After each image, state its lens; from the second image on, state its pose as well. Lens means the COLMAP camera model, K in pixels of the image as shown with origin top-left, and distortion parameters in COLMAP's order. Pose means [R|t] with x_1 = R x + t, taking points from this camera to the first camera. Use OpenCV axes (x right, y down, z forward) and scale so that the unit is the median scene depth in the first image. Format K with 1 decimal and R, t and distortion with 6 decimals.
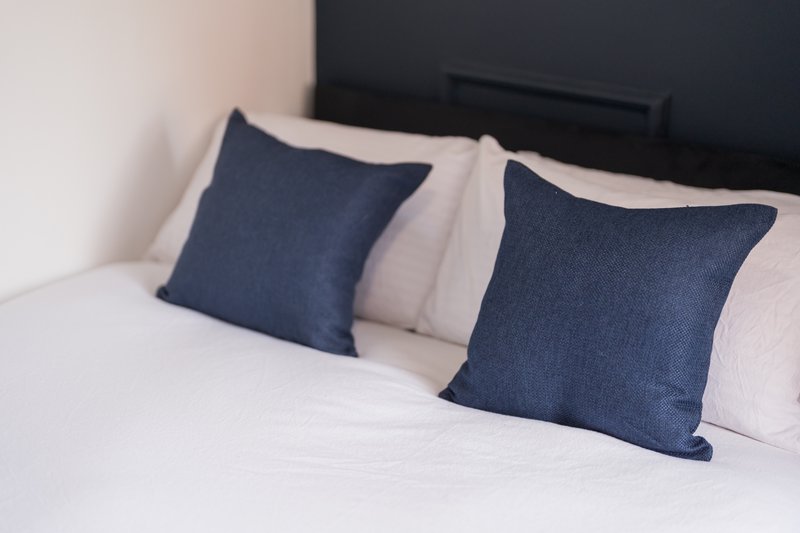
lens RADIAL K [[1115.8, 0, 396.7], [0, 1115.8, 270.4], [0, 0, 1]] dist [0.007463, 0.000000]
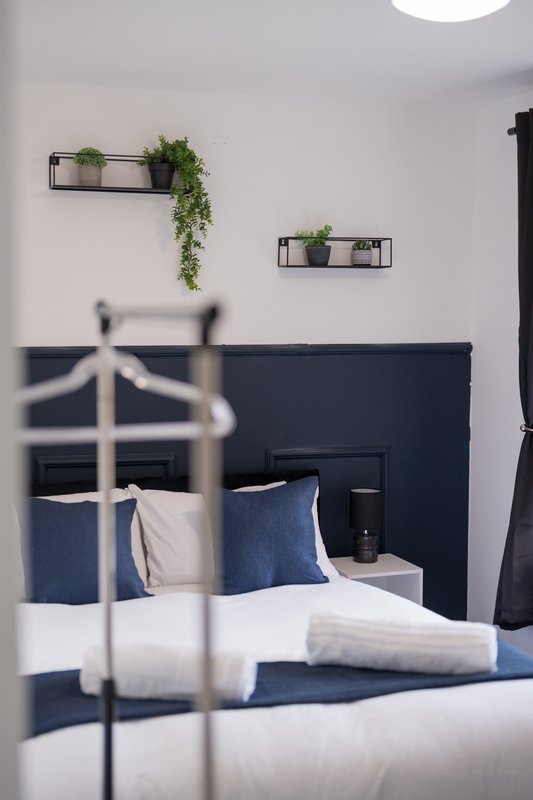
lens RADIAL K [[1115.8, 0, 265.9], [0, 1115.8, 395.9], [0, 0, 1]] dist [0.007463, 0.000000]
pose [[0.618170, -0.087334, 0.781177, -1.398229], [0.286998, 0.950275, -0.120872, 0.034597], [-0.731777, 0.298916, 0.612496, -0.409770]]
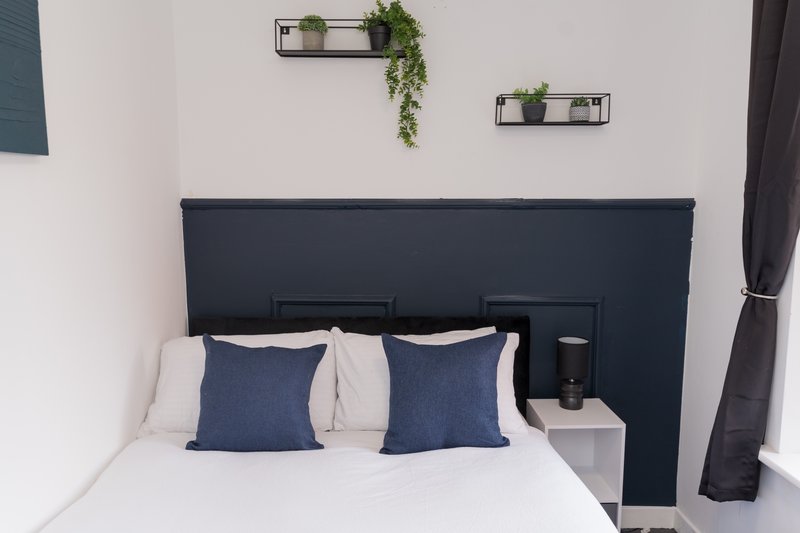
lens RADIAL K [[625.3, 0, 398.3], [0, 625.3, 266.2], [0, 0, 1]] dist [0.010719, -0.008847]
pose [[0.821722, -0.102624, 0.560572, -0.512041], [0.217488, 0.965676, -0.142020, -0.045680], [-0.526756, 0.238619, 0.815837, -0.018358]]
